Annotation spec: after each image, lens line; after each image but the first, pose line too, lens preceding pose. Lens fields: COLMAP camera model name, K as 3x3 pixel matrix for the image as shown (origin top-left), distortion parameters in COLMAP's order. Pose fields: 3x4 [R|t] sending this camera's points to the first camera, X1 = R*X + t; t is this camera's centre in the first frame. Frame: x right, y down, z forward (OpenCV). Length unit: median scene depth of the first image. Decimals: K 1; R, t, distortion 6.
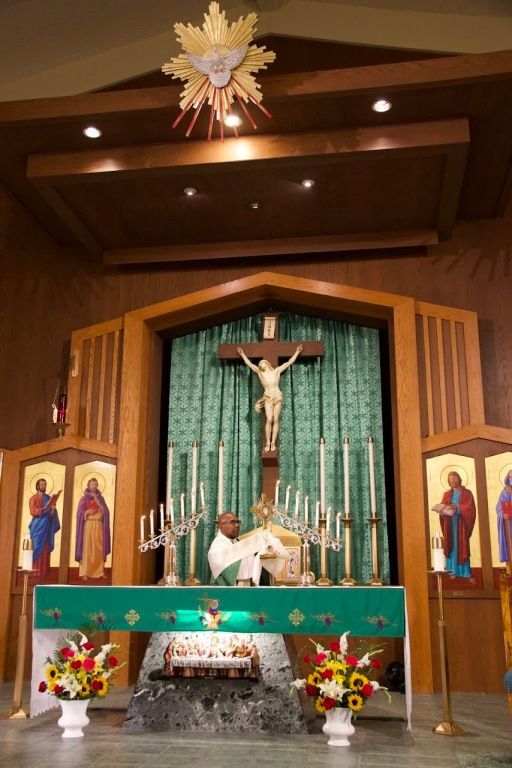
lens RADIAL K [[803.6, 0, 243.6], [0, 803.6, 385.4], [0, 0, 1]] dist [-0.113132, 0.347872]
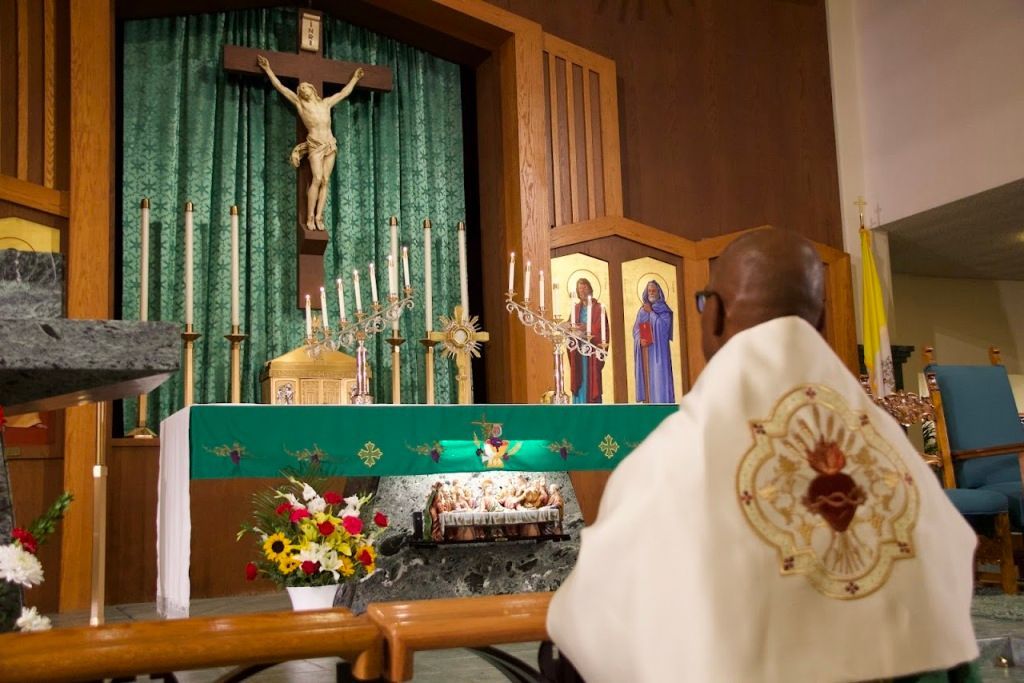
lens RADIAL K [[1196.0, 0, 512.0], [0, 1196.0, 341.5], [0, 0, 1]] dist [-0.013598, 0.312559]
pose [[0.824753, 0.040281, 0.564056, -0.376475], [-0.101897, 0.991719, 0.078170, 0.082207], [-0.556237, -0.121946, 0.822028, 0.134141]]
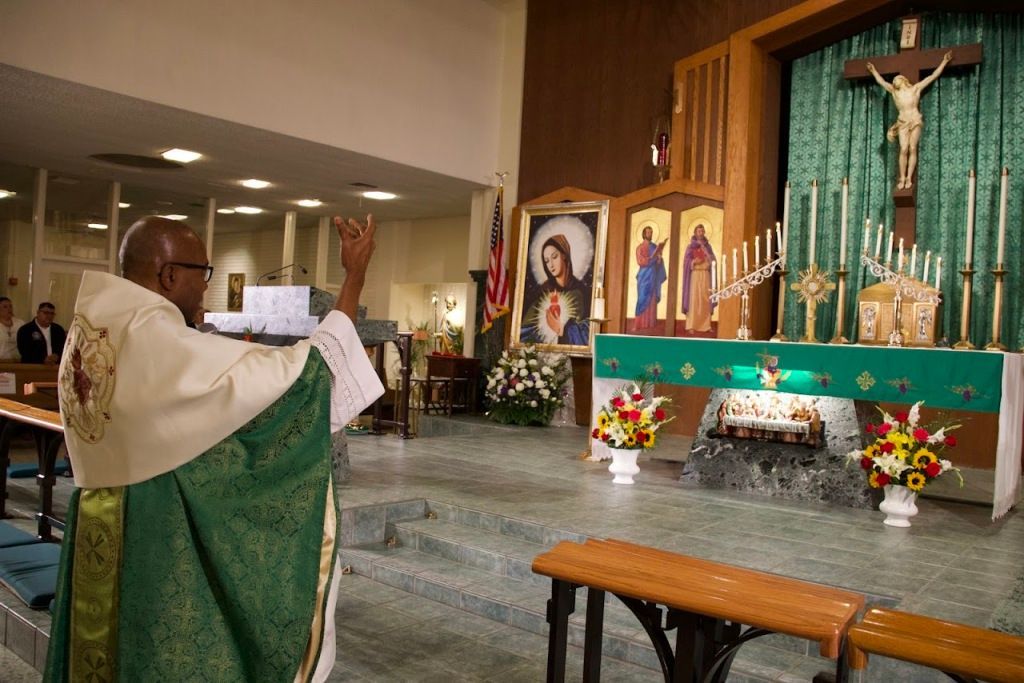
lens RADIAL K [[855.7, 0, 511.3], [0, 855.7, 355.5], [0, 0, 1]] dist [-0.191210, 0.156557]
pose [[0.867104, 0.047754, -0.495833, 0.112545], [0.081239, 0.968510, 0.235347, 0.017220], [0.491458, -0.244351, 0.835920, 0.055345]]
